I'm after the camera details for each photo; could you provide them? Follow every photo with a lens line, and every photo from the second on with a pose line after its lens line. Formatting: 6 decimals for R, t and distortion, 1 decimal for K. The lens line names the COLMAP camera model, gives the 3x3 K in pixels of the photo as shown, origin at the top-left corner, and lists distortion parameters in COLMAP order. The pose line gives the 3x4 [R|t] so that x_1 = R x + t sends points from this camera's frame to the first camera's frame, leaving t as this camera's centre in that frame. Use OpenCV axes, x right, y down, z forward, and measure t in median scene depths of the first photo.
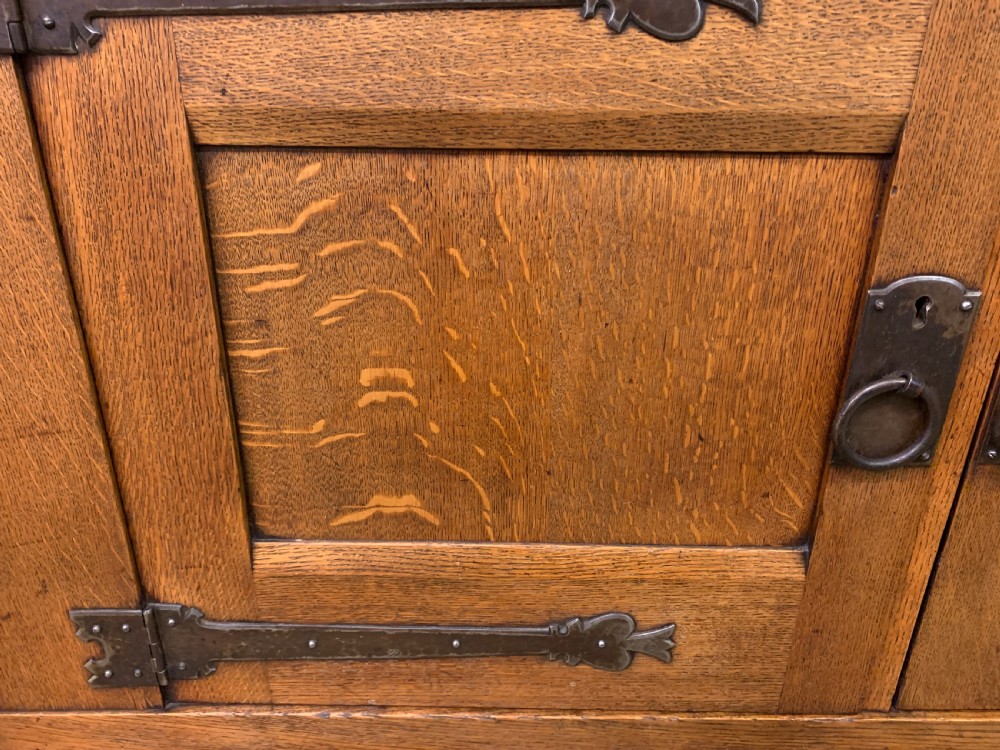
lens RADIAL K [[766.8, 0, 492.6], [0, 766.8, 376.5], [0, 0, 1]] dist [0.018388, -0.011407]
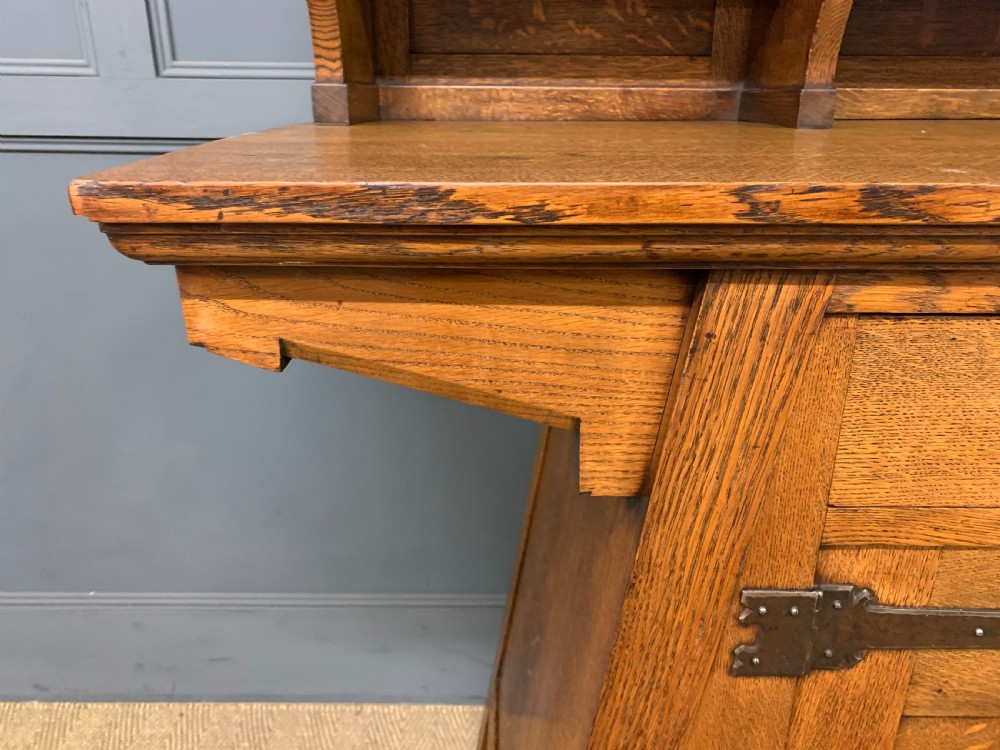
lens RADIAL K [[774.9, 0, 504.6], [0, 774.9, 373.8], [0, 0, 1]] dist [0.011261, -0.009347]
pose [[0.999989, 0.002090, -0.004220, -0.882211], [-0.002353, 0.997981, -0.063462, -0.666951], [0.004079, 0.063472, 0.997975, -0.309977]]
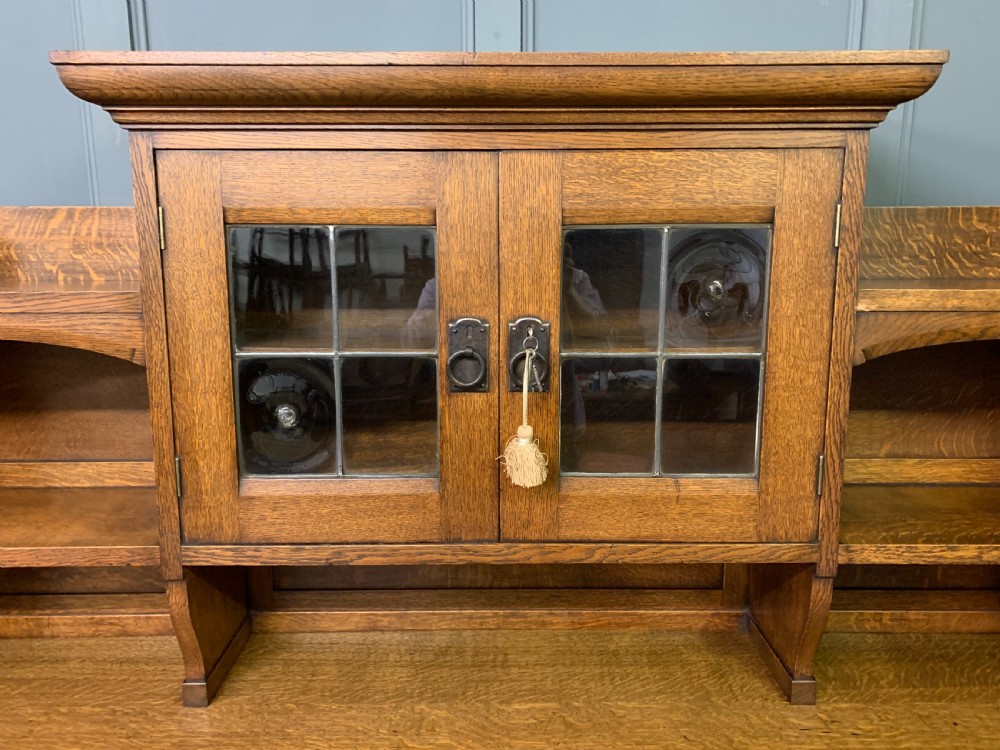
lens RADIAL K [[764.9, 0, 495.1], [0, 764.9, 369.2], [0, 0, 1]] dist [0.057408, -0.076350]
pose [[0.999938, -0.010991, -0.001800, 0.601031], [0.010227, 0.970087, -0.242542, -1.644629], [0.004412, 0.242508, 0.970139, -1.206273]]
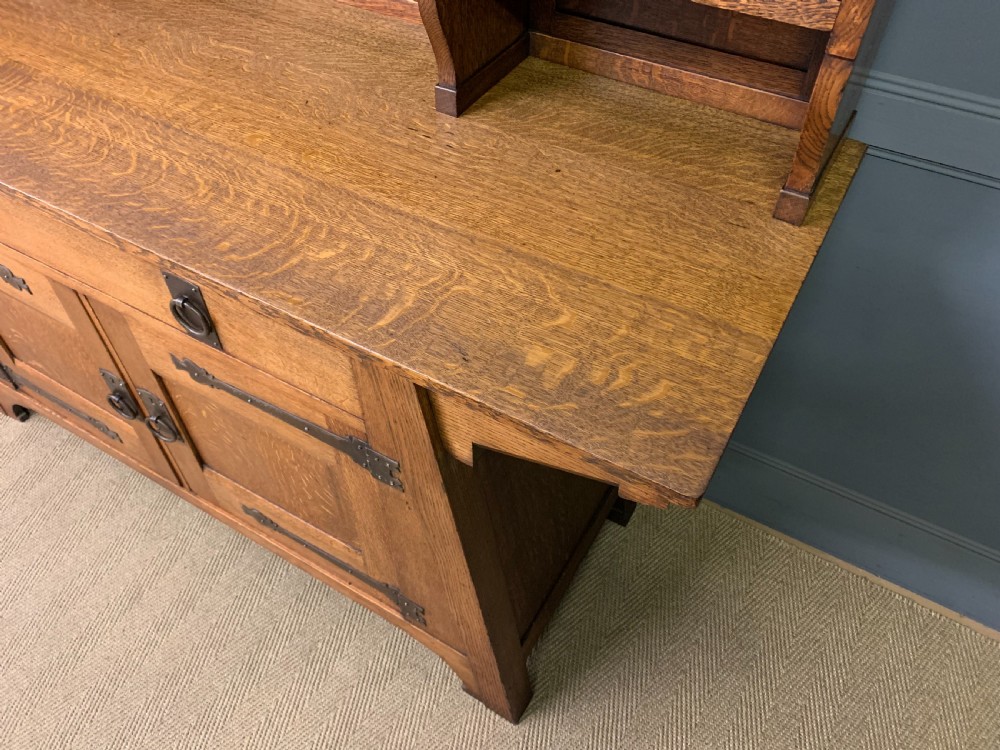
lens RADIAL K [[772.6, 0, 485.2], [0, 772.6, 376.0], [0, 0, 1]] dist [0.002631, -0.003818]
pose [[0.861351, 0.373651, -0.344179, 2.577350], [-0.196590, 0.869887, 0.452382, -1.594868], [0.468430, -0.321997, 0.822734, -0.740661]]
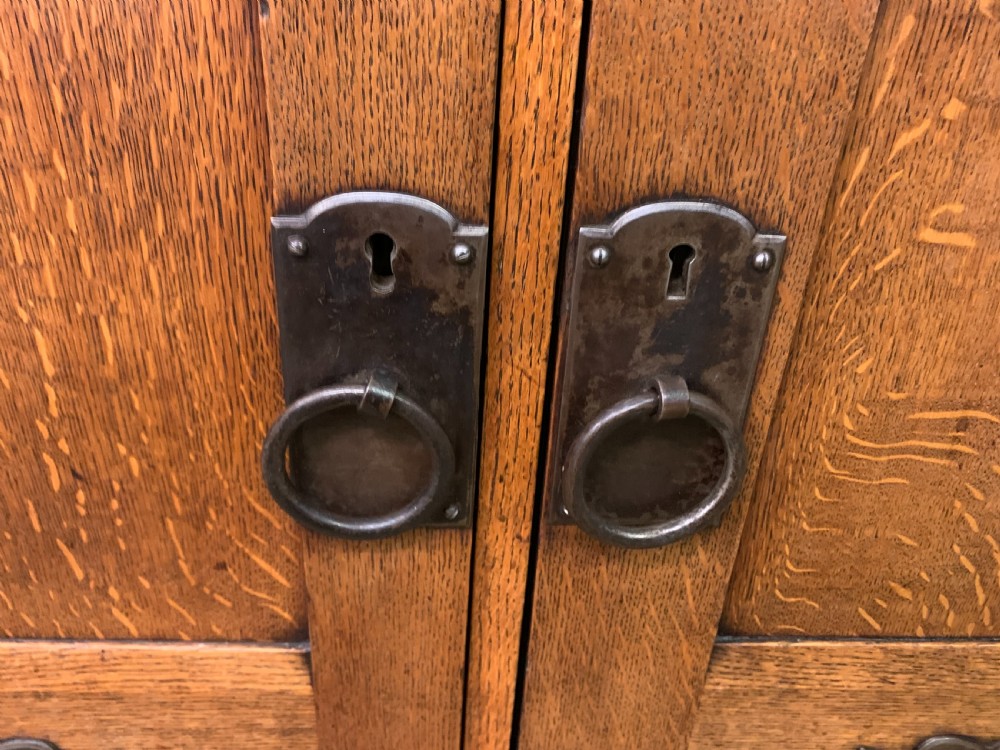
lens RADIAL K [[772.6, 0, 485.2], [0, 772.6, 376.0], [0, 0, 1]] dist [0.002631, -0.003818]
pose [[0.998949, 0.017797, 0.042238, 0.542167], [-0.020851, 0.997114, 0.073006, -0.041345], [-0.040817, -0.073810, 0.996437, 0.414465]]
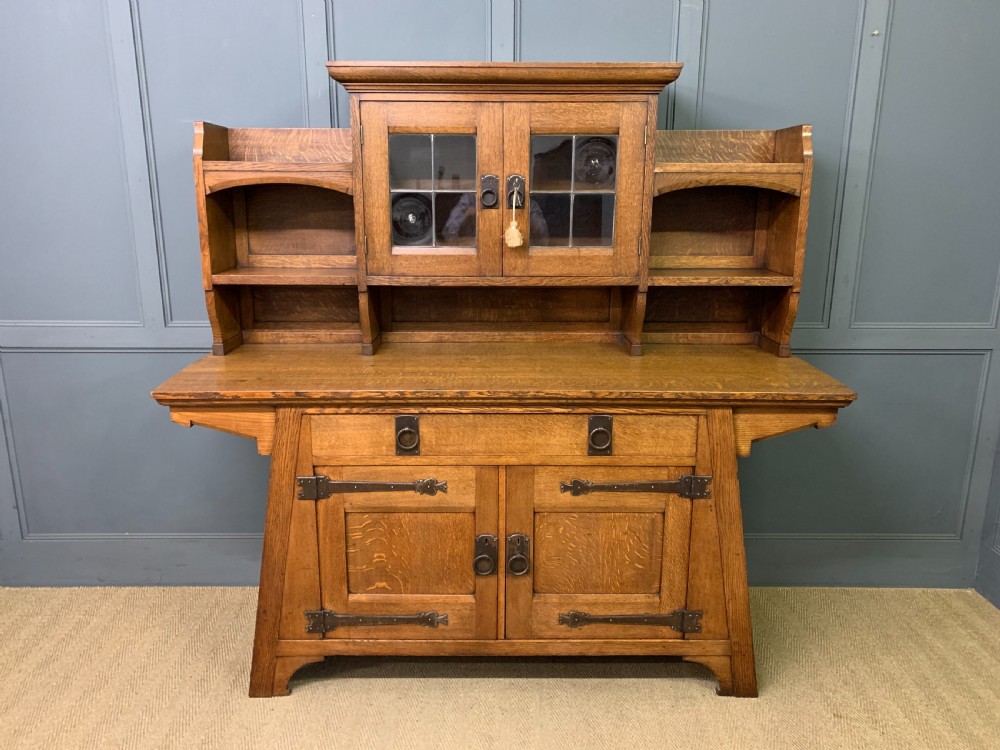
lens RADIAL K [[756.1, 0, 491.8], [0, 756.1, 373.2], [0, 0, 1]] dist [0.116421, -0.277147]
pose [[0.999981, -0.006017, -0.001355, 0.539354], [0.005684, 0.984346, -0.176154, -0.261232], [0.002394, 0.176143, 0.984362, -3.648683]]
